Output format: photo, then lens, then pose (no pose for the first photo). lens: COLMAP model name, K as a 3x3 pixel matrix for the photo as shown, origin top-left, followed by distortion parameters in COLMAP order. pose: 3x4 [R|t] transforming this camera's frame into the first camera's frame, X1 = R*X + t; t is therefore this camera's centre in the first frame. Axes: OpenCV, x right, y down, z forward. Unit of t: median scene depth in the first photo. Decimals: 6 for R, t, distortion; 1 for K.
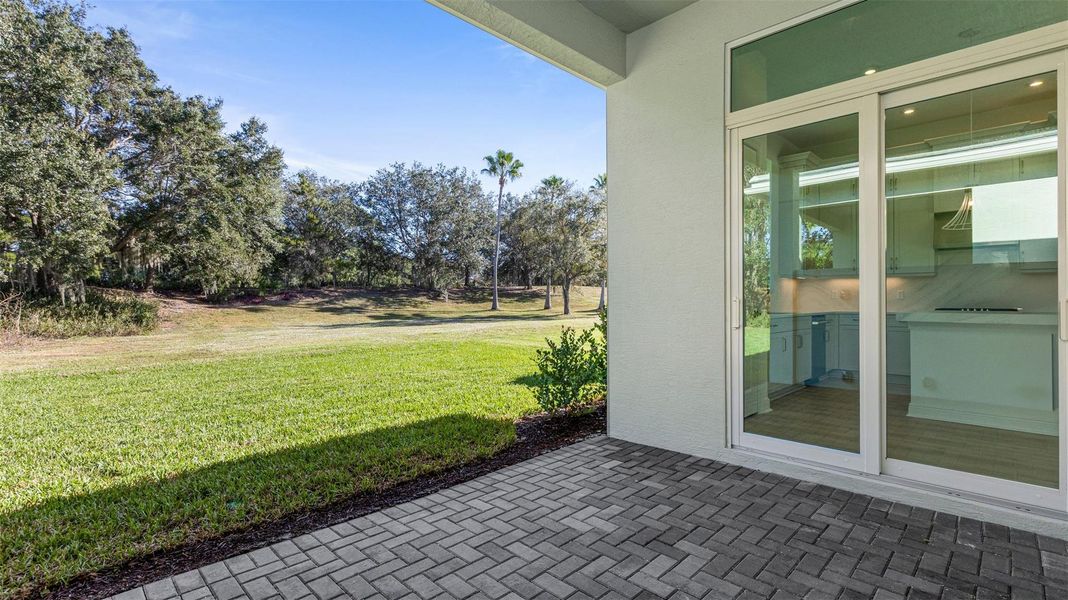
lens RADIAL K [[483.0, 0, 534.0], [0, 483.0, 300.0], [0, 0, 1]] dist [0.001952, 0.000217]
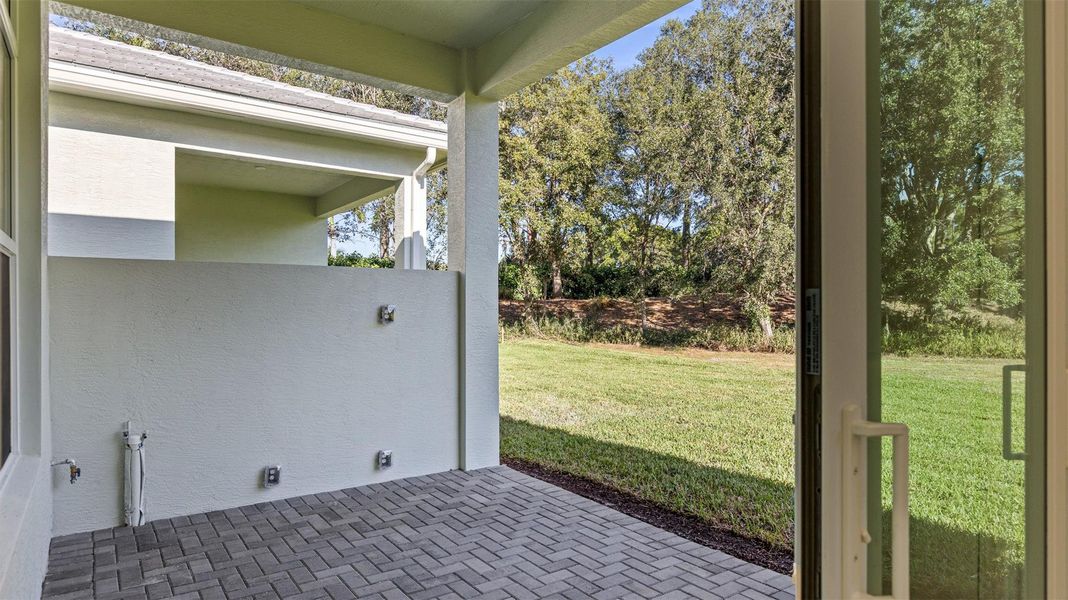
lens RADIAL K [[610.9, 0, 534.0], [0, 610.9, 300.0], [0, 0, 1]] dist [-0.002429, -0.000496]
pose [[-0.149831, -0.002063, -0.988709, 1.089112], [0.003030, 0.999992, -0.002546, -0.059813], [0.988707, -0.003377, -0.149823, 0.978207]]
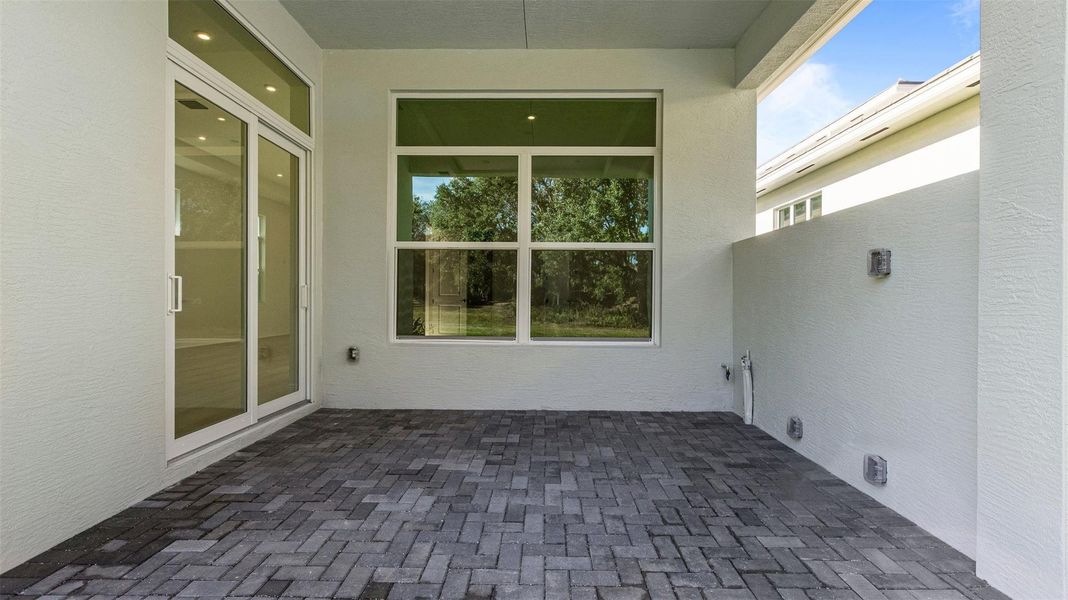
lens RADIAL K [[483.0, 0, 534.0], [0, 483.0, 300.0], [0, 0, 1]] dist [0.001952, 0.000217]
pose [[-0.697451, -0.000806, 0.716632, -0.738089], [-0.002316, 0.999997, -0.001130, 0.046741], [-0.716628, -0.002448, -0.697451, 1.453556]]
